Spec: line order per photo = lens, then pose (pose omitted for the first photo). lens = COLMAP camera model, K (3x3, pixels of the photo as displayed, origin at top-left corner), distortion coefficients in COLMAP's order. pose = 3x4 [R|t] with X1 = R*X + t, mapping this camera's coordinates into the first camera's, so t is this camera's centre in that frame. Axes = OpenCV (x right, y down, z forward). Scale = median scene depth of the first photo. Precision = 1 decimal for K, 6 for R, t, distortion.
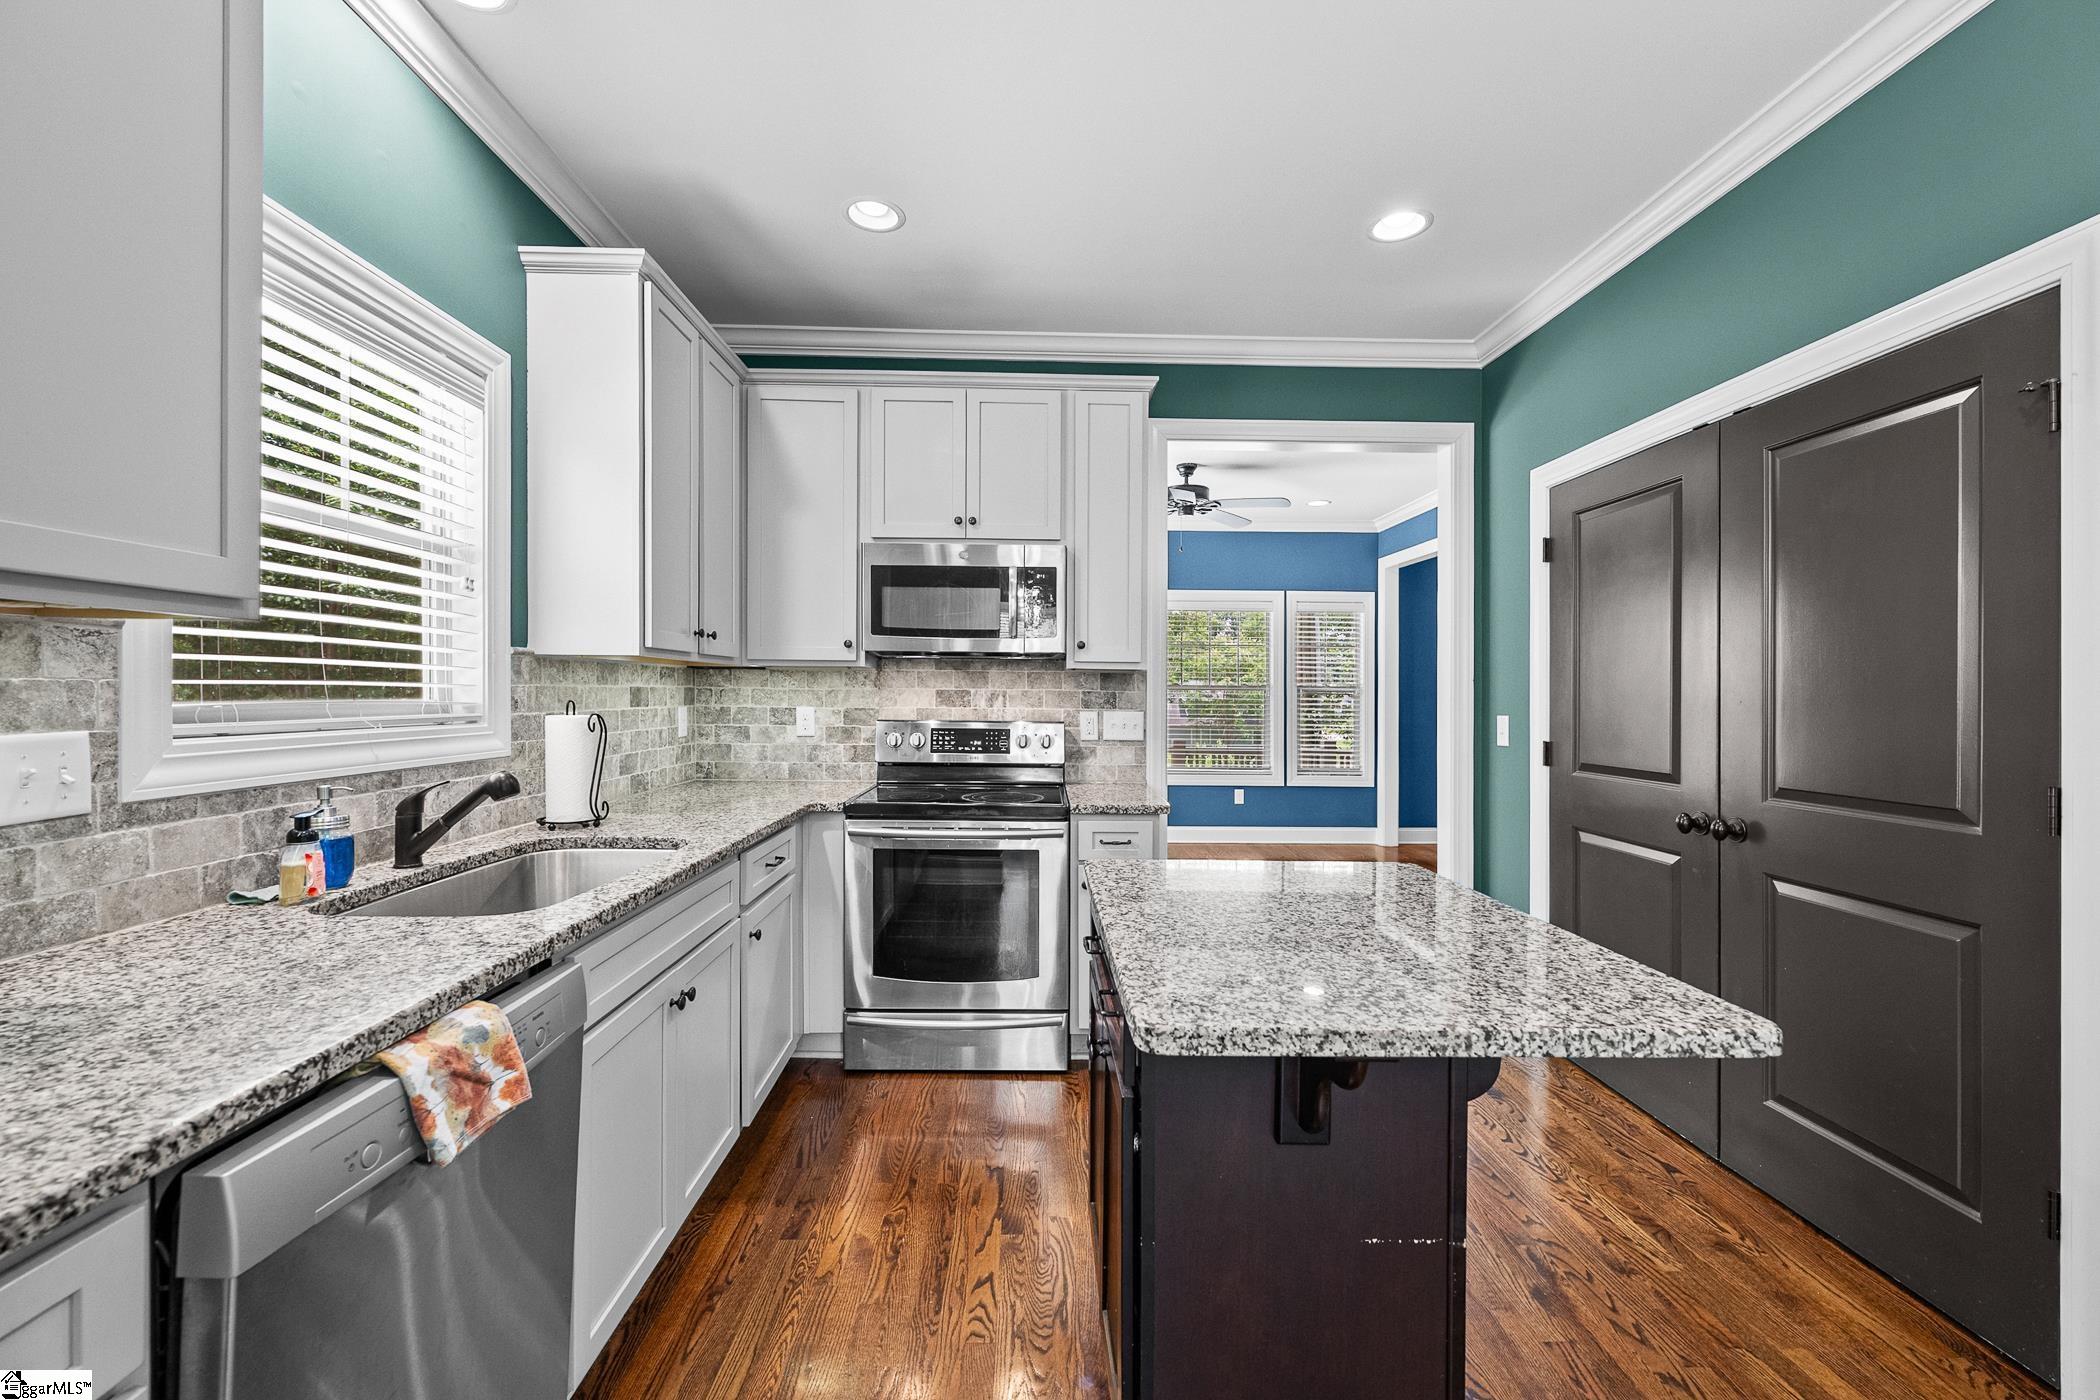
lens RADIAL K [[837.7, 0, 1054.4], [0, 837.7, 679.3], [0, 0, 1]] dist [0.002082, -0.000723]
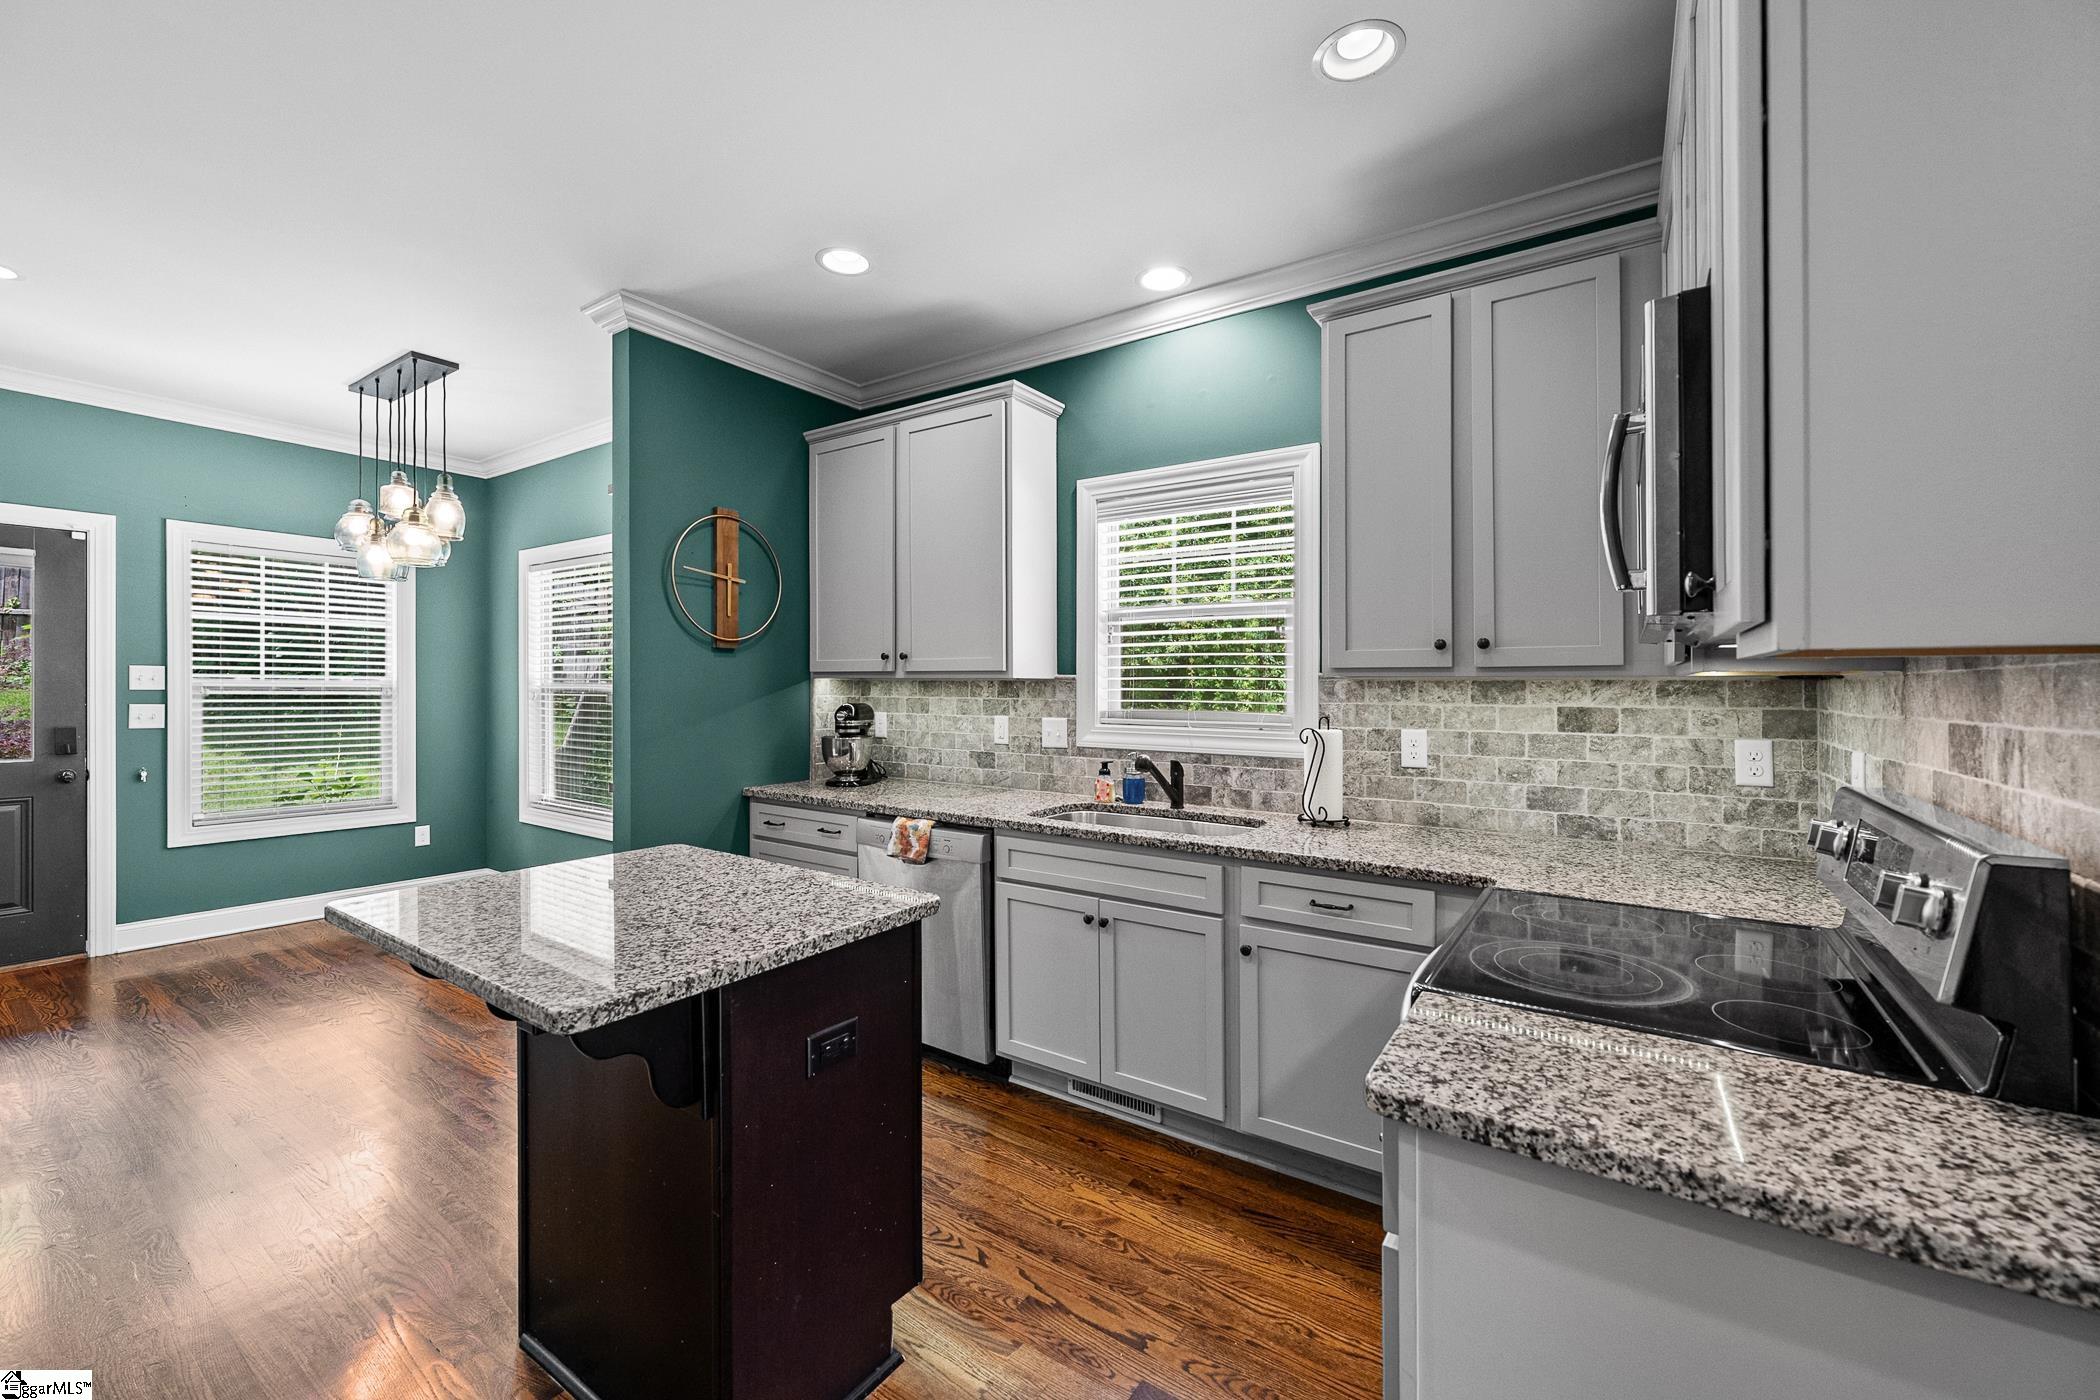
lens RADIAL K [[837.7, 0, 1048.1], [0, 837.7, 692.4], [0, 0, 1]] dist [0.002082, -0.000723]
pose [[-0.589977, -0.009342, -0.807366, 1.044939], [0.002511, 0.999907, -0.013406, 0.012012], [0.807416, -0.009936, -0.589899, 2.416080]]
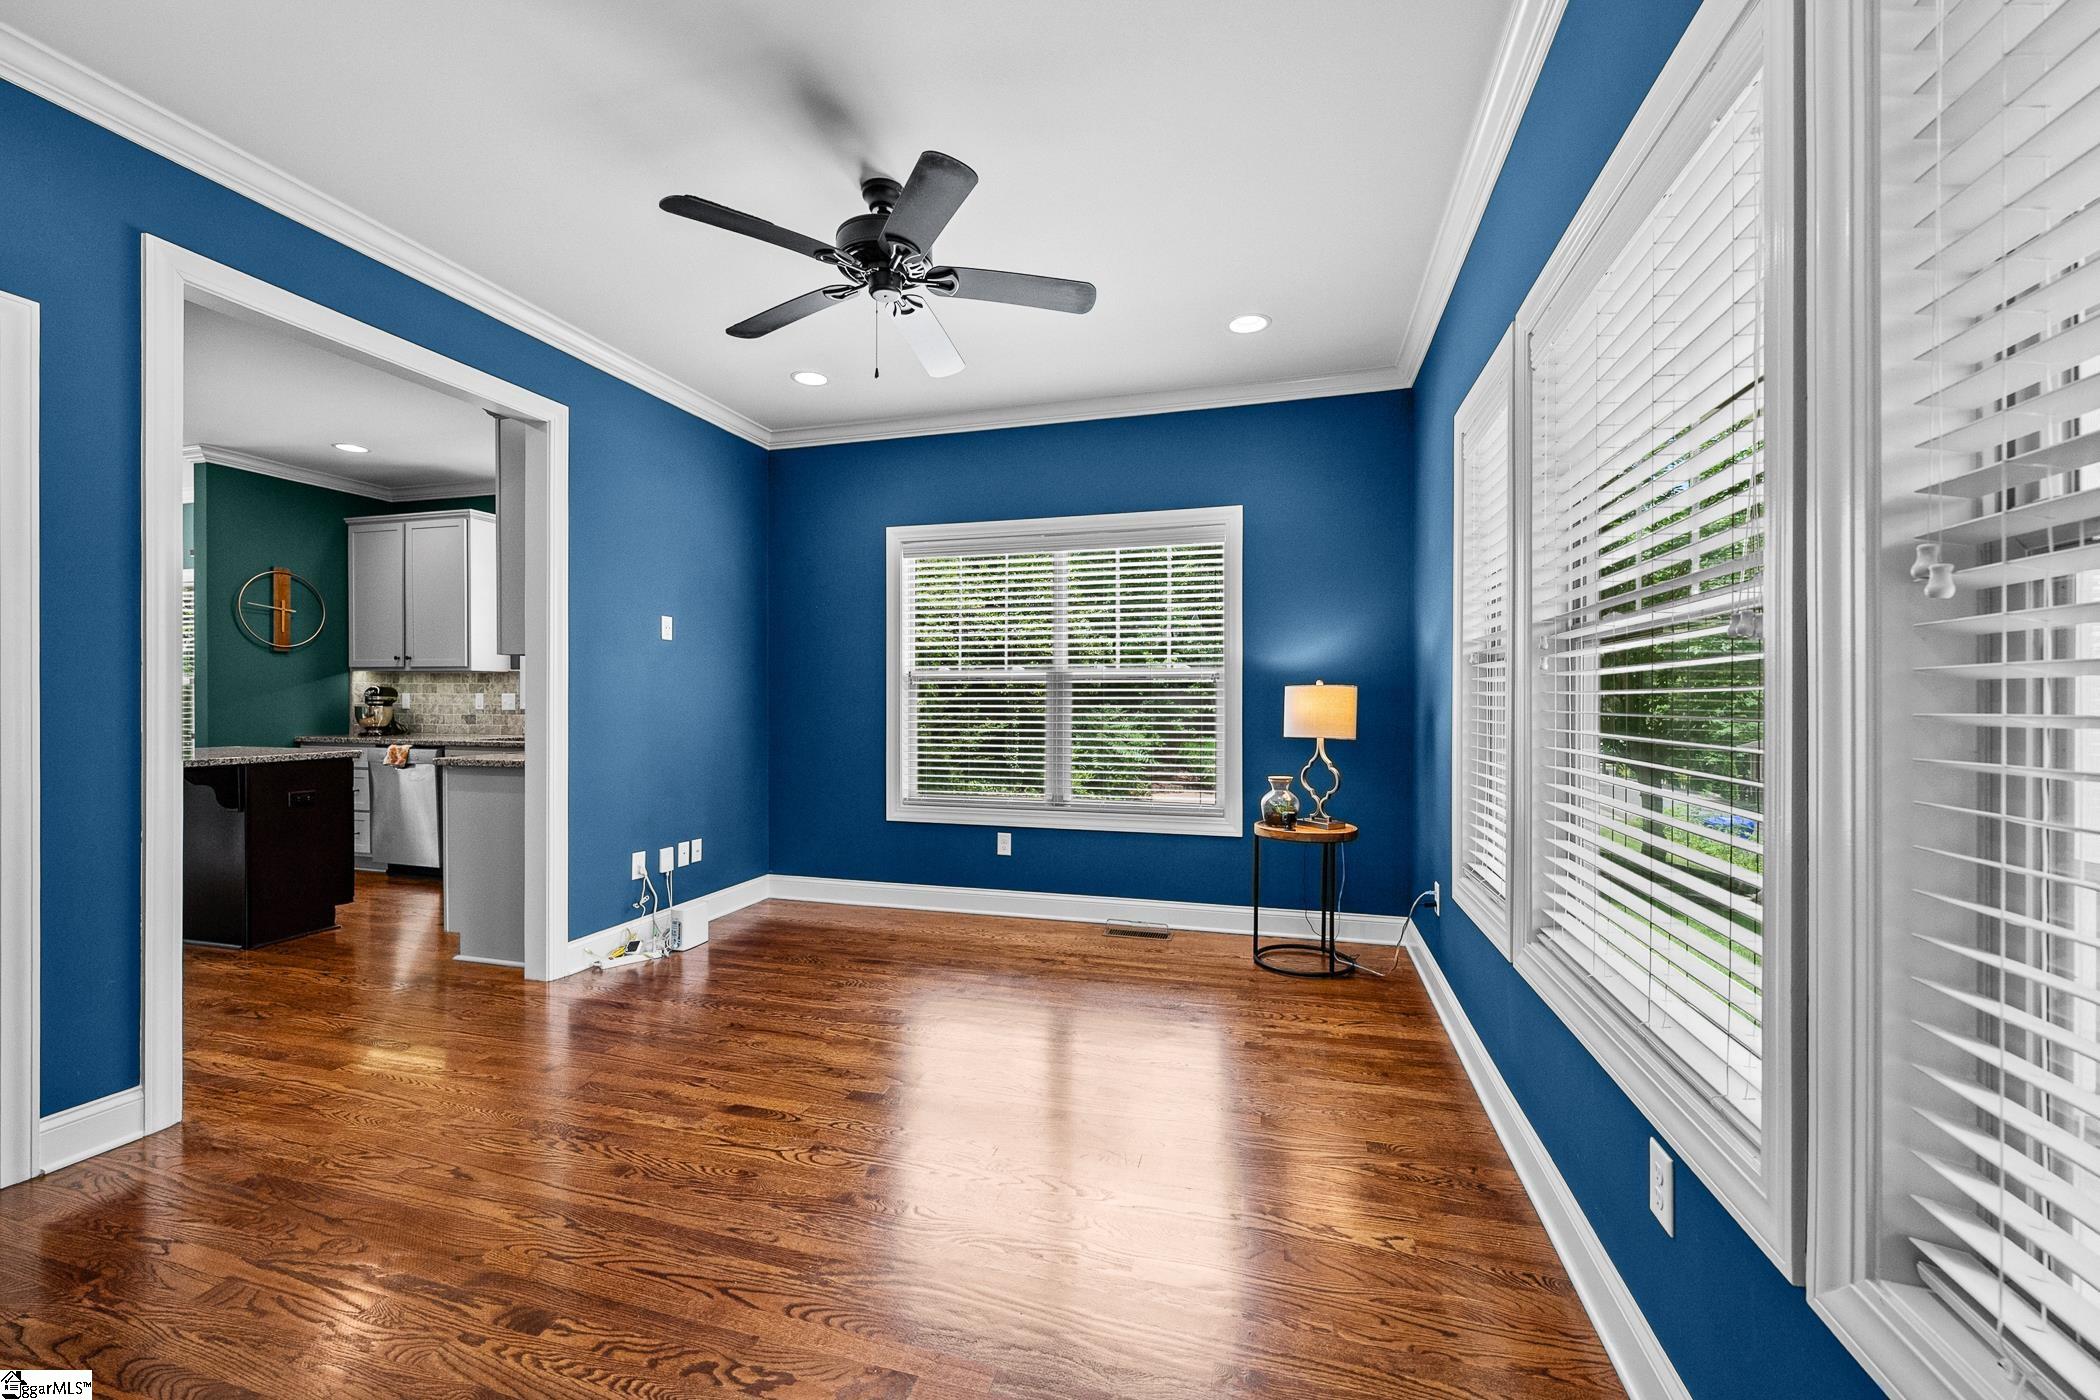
lens RADIAL K [[837.7, 0, 1045.6], [0, 837.7, 701.7], [0, 0, 1]] dist [0.002082, -0.000723]
pose [[-0.306289, -0.009330, -0.951893, 2.382918], [0.009631, 0.999870, -0.012900, 0.181629], [0.951890, -0.013118, -0.306159, 5.033884]]
